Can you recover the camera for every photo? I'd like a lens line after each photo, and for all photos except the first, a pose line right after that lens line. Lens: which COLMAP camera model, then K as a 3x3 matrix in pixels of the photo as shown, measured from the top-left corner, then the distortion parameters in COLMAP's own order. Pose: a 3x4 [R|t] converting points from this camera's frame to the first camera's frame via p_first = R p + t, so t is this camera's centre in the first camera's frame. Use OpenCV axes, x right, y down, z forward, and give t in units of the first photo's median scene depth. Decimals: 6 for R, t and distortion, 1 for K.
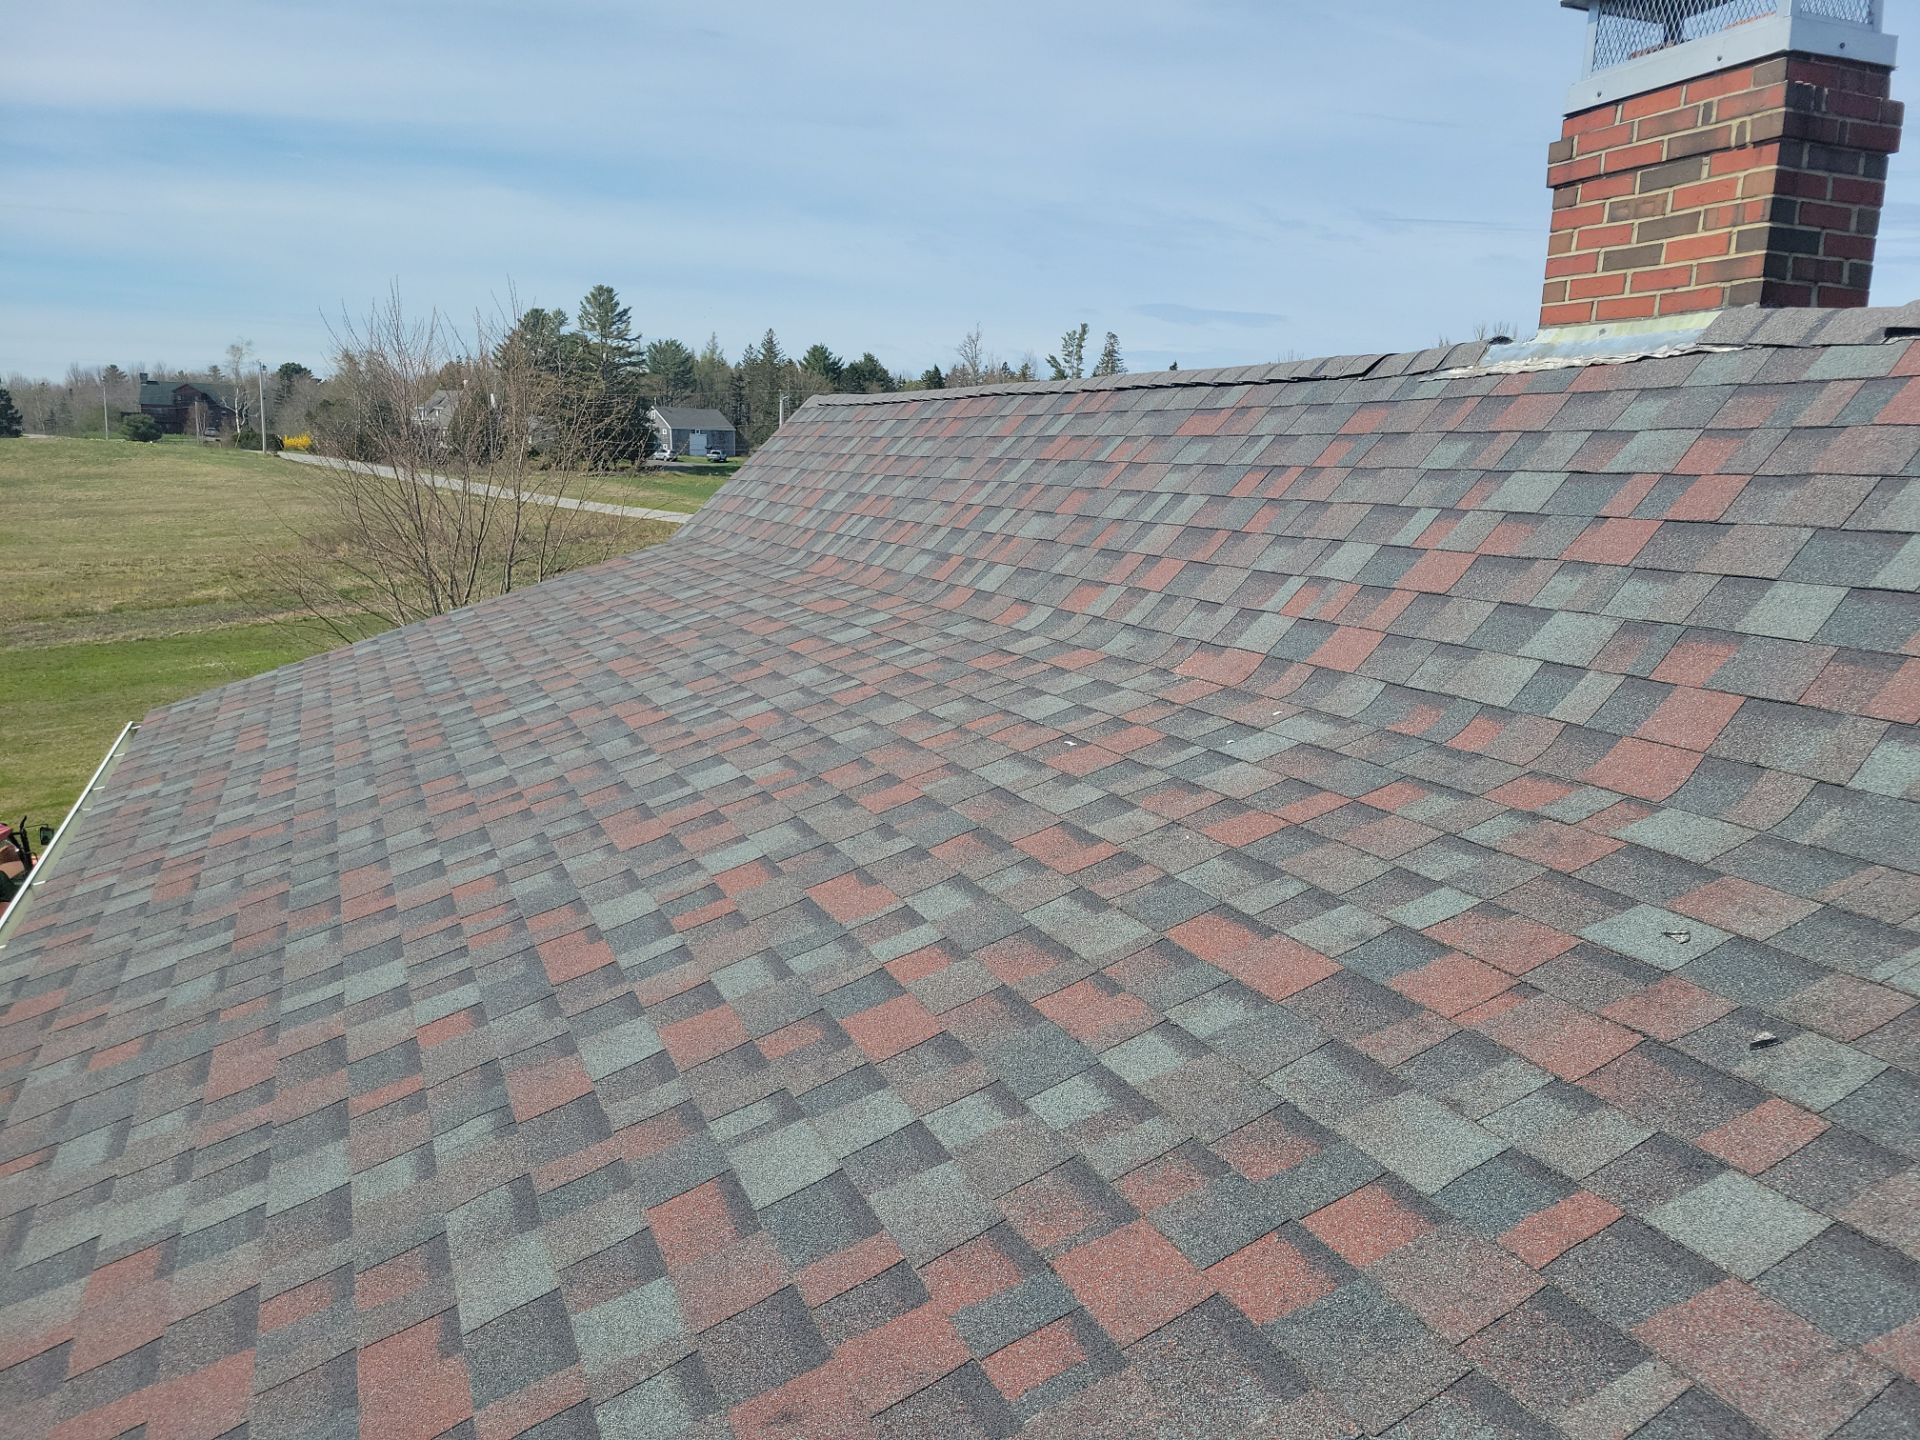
lens RADIAL K [[1468.9, 0, 983.0], [0, 1468.9, 716.8], [0, 0, 1]] dist [0.063075, -0.025723]
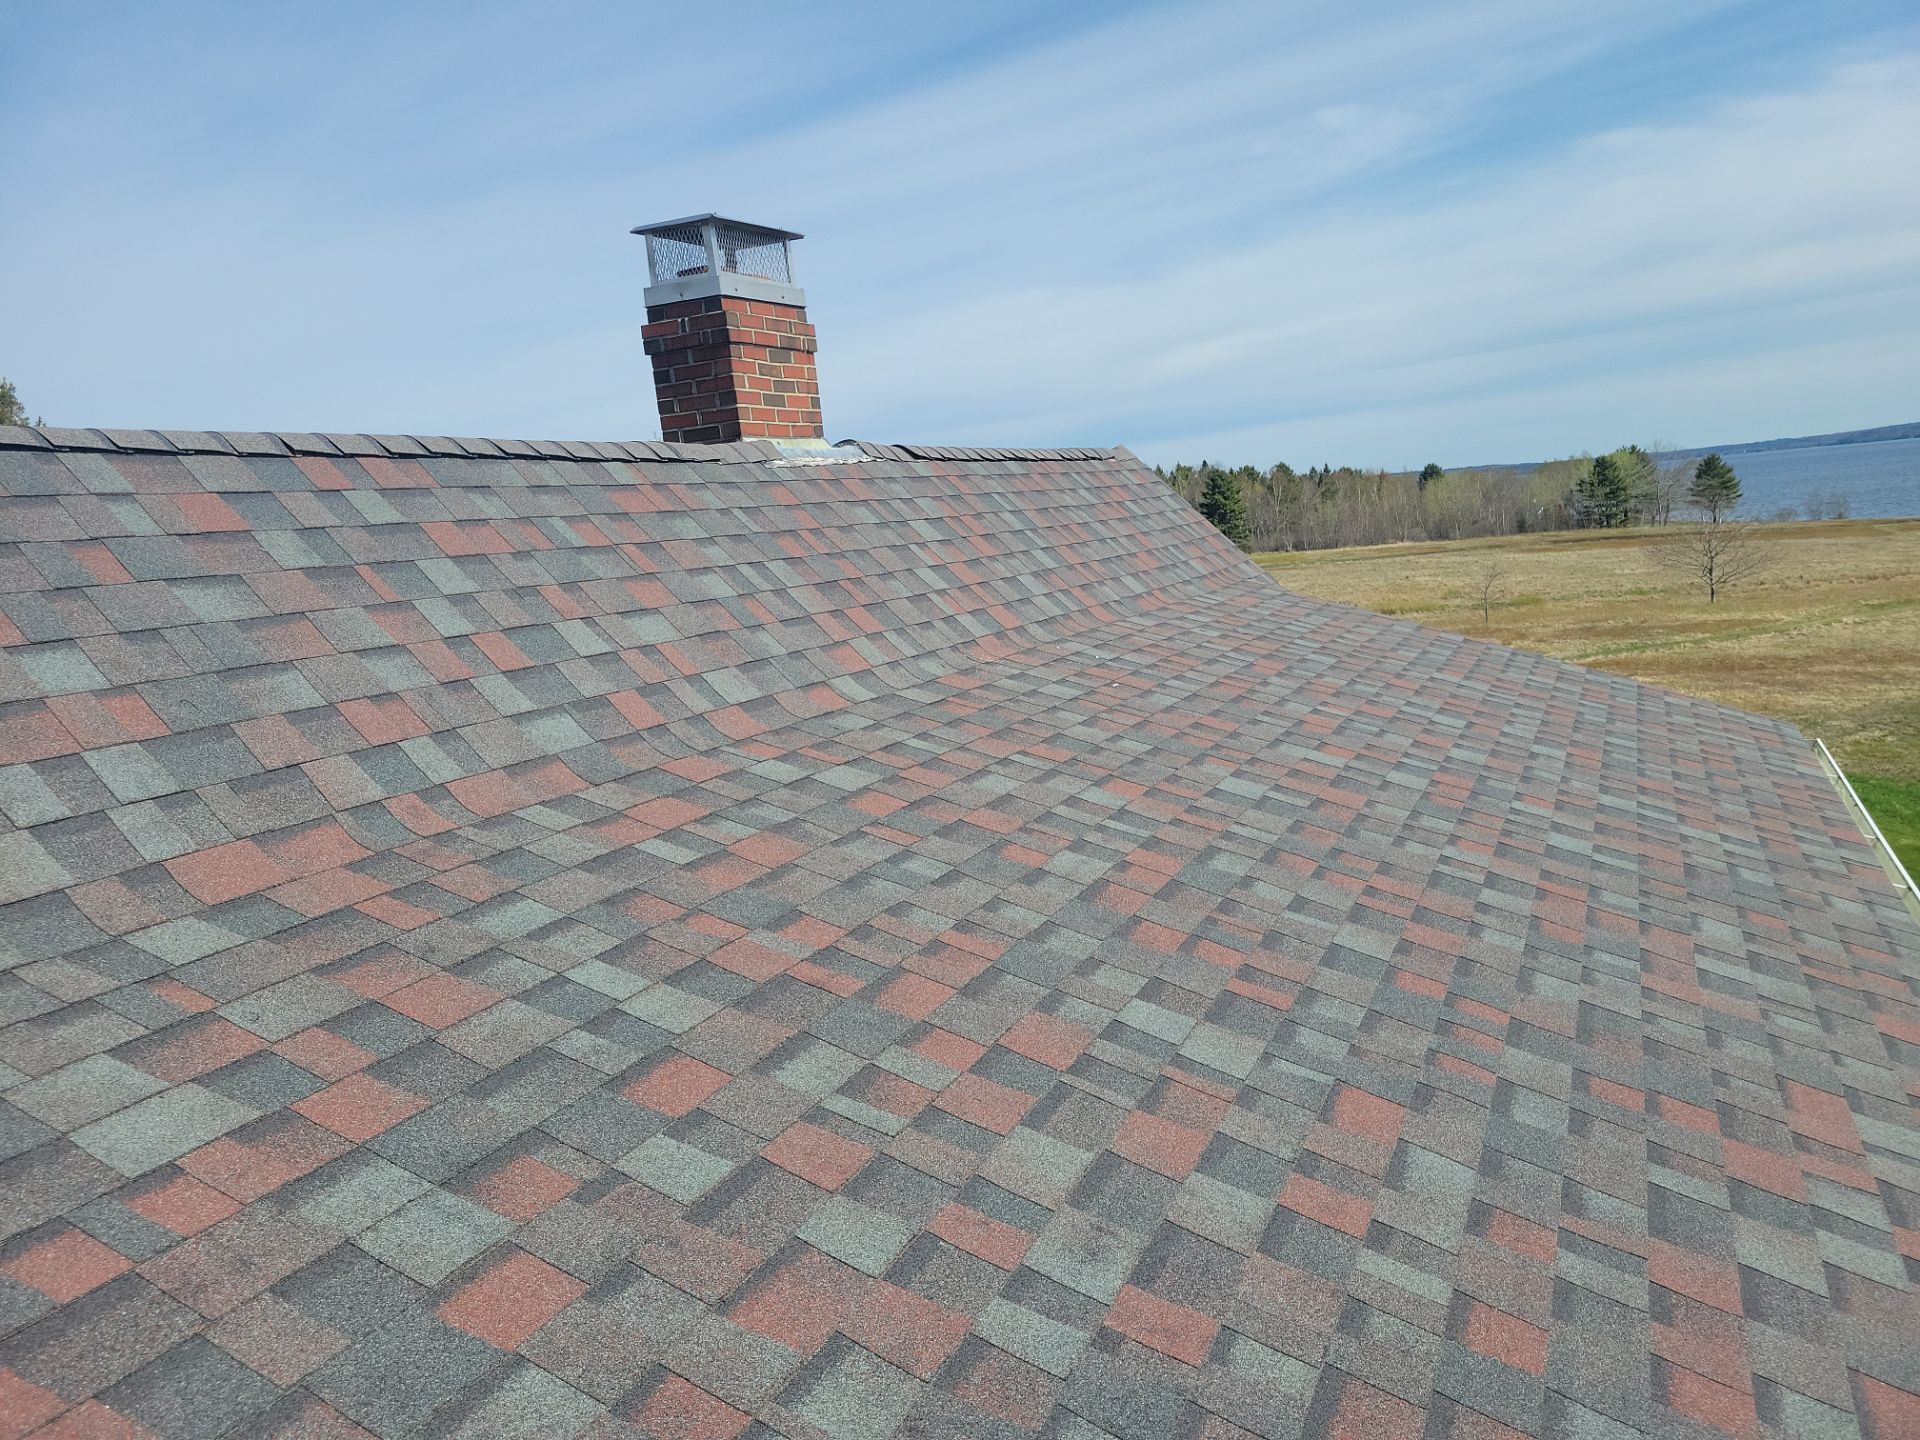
lens RADIAL K [[1468.9, 0, 983.0], [0, 1468.9, 716.8], [0, 0, 1]] dist [0.063075, -0.025723]
pose [[-0.681964, -0.067297, 0.728283, -0.869940], [0.191999, 0.944362, 0.267051, -0.348397], [-0.705735, 0.321949, -0.631100, 1.865496]]
